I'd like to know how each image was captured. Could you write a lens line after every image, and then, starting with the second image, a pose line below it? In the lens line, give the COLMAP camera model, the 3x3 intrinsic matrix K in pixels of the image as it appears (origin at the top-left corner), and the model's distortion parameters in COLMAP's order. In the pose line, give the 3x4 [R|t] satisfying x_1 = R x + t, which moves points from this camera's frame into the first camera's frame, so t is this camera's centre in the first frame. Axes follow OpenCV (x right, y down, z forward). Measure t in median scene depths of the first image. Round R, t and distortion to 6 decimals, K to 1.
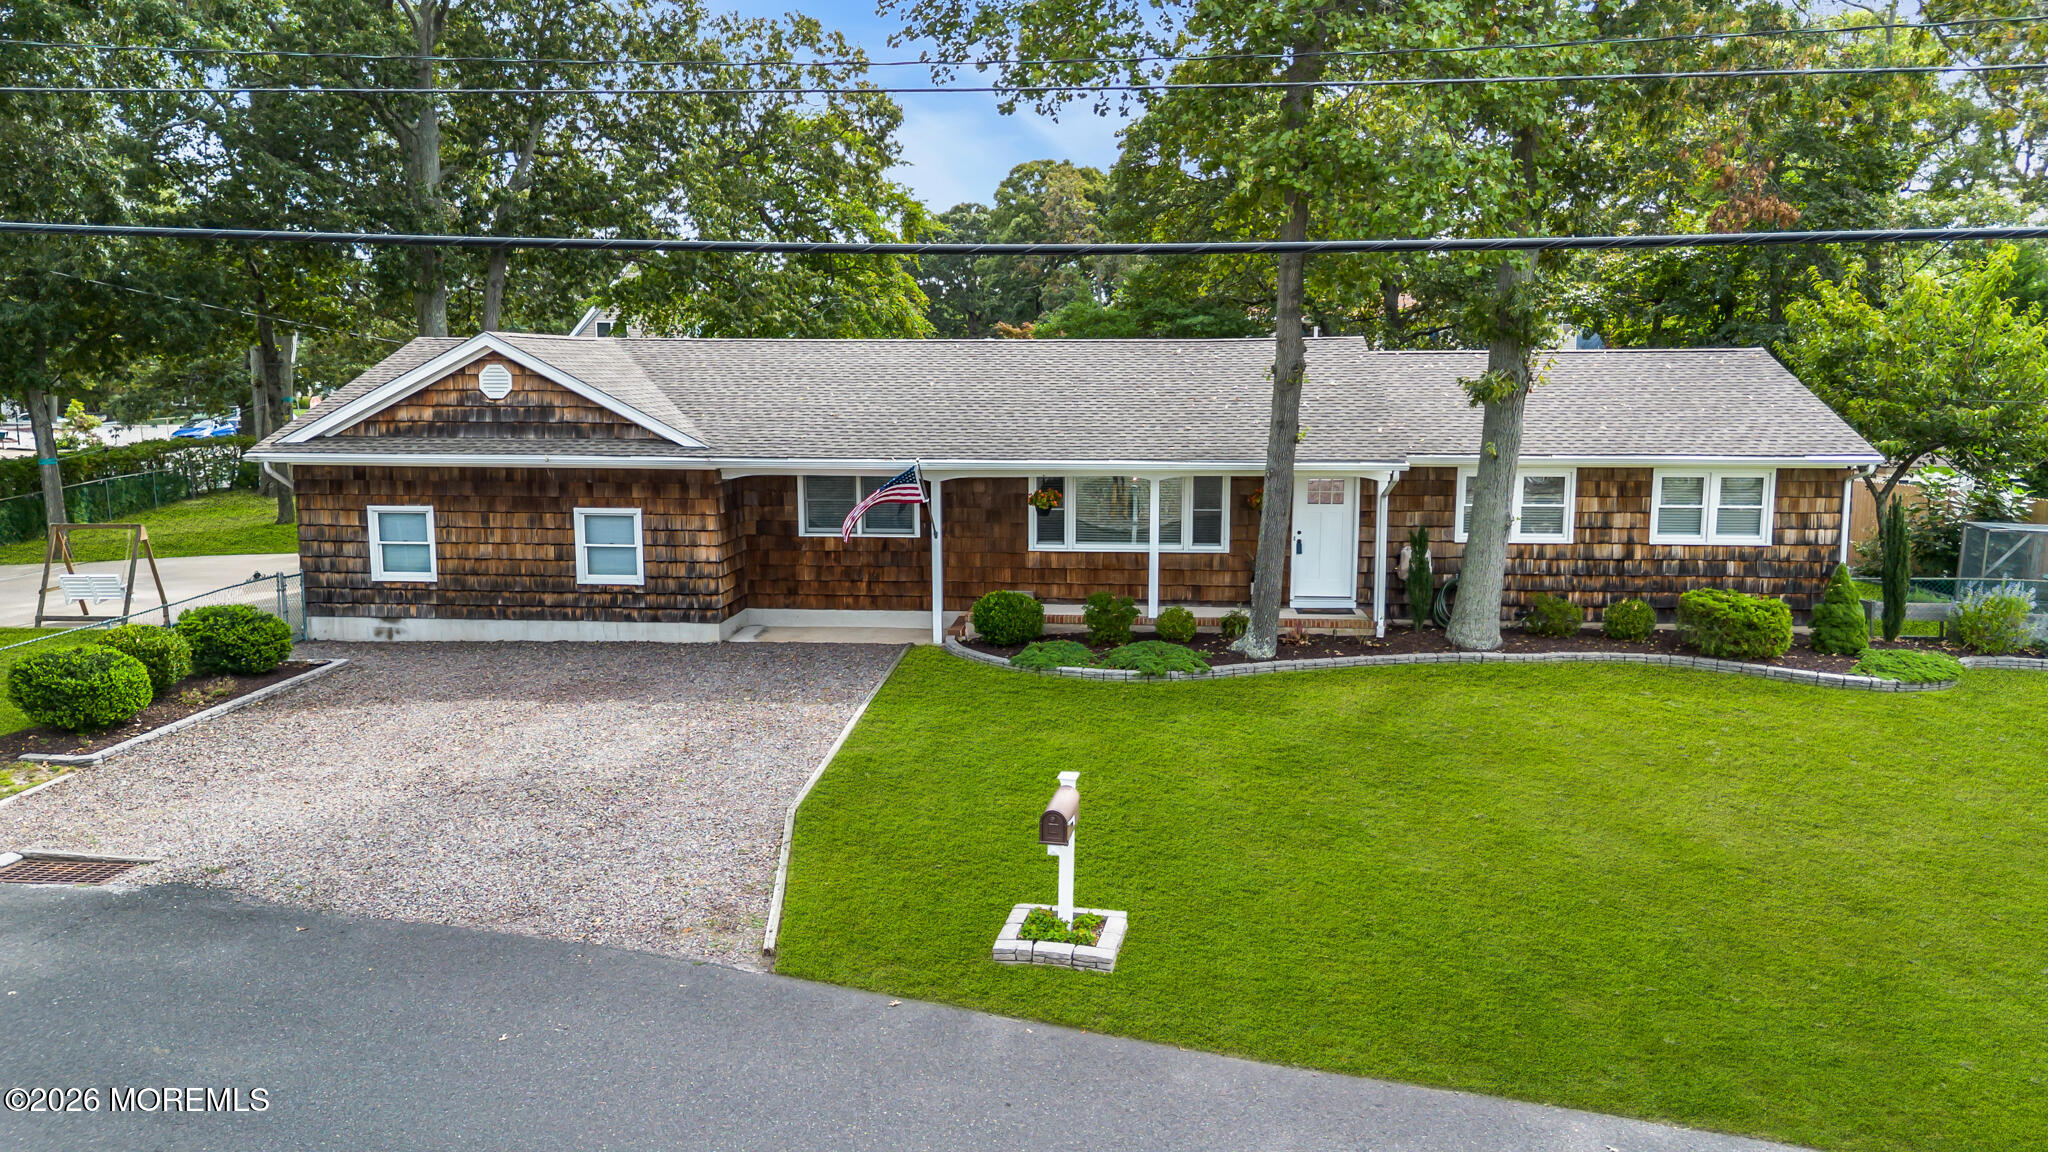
lens RADIAL K [[1451.4, 0, 1024.3], [0, 1451.4, 583.4], [0, 0, 1]] dist [0.063210, -0.063626]
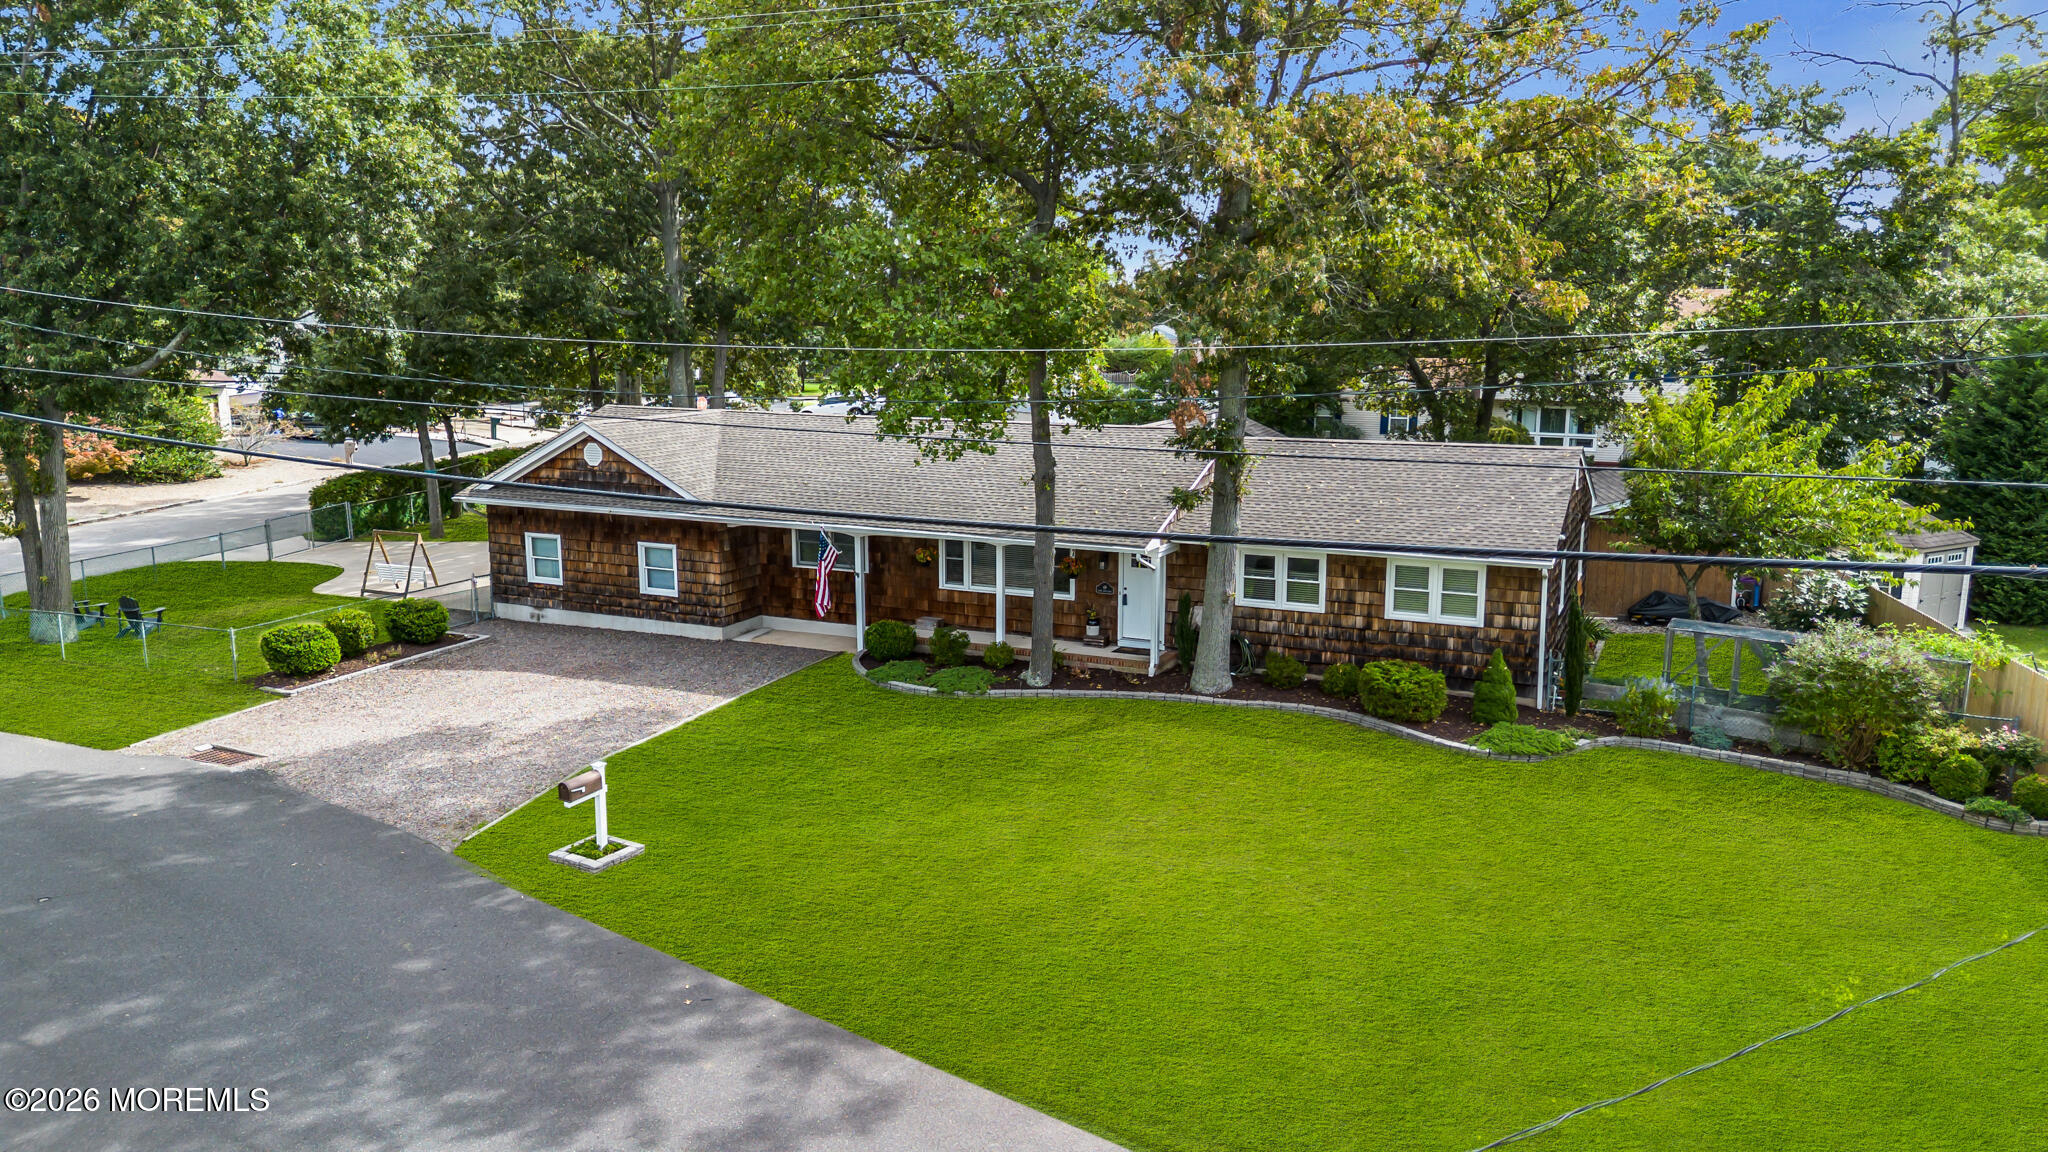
lens RADIAL K [[1451.4, 0, 1020.3], [0, 1451.4, 579.2], [0, 0, 1]] dist [0.063210, -0.063626]
pose [[0.940517, 0.061464, -0.334139, 0.542163], [-0.050033, 0.997834, 0.042720, -0.095756], [0.336041, -0.023461, 0.941555, -0.246556]]
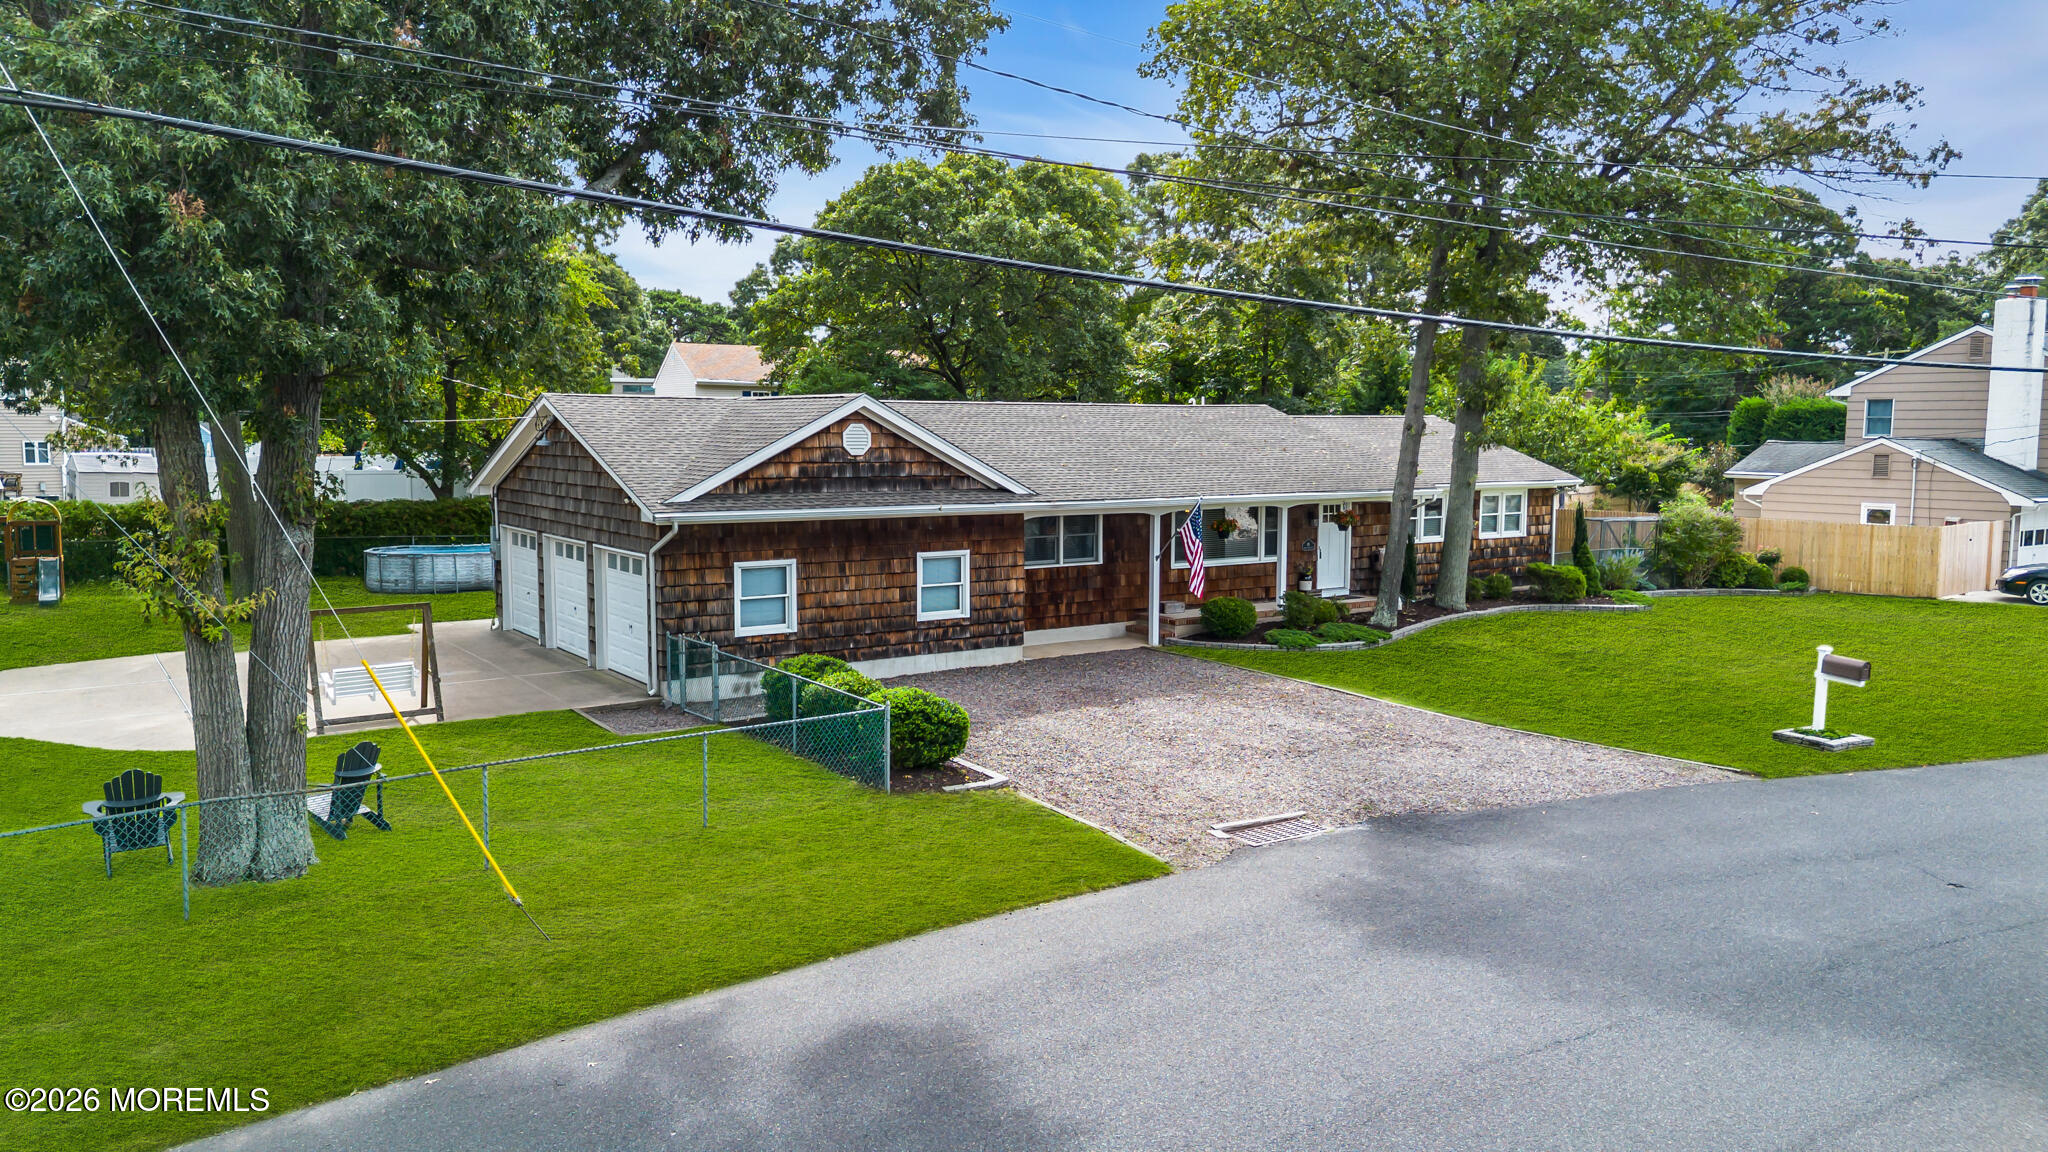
lens RADIAL K [[1451.4, 0, 1026.6], [0, 1451.4, 569.2], [0, 0, 1]] dist [0.063210, -0.063626]
pose [[0.767713, -0.060386, 0.637942, -0.947401], [0.089769, 0.995868, -0.013764, -0.016671], [-0.634474, 0.067834, 0.769962, 0.101380]]
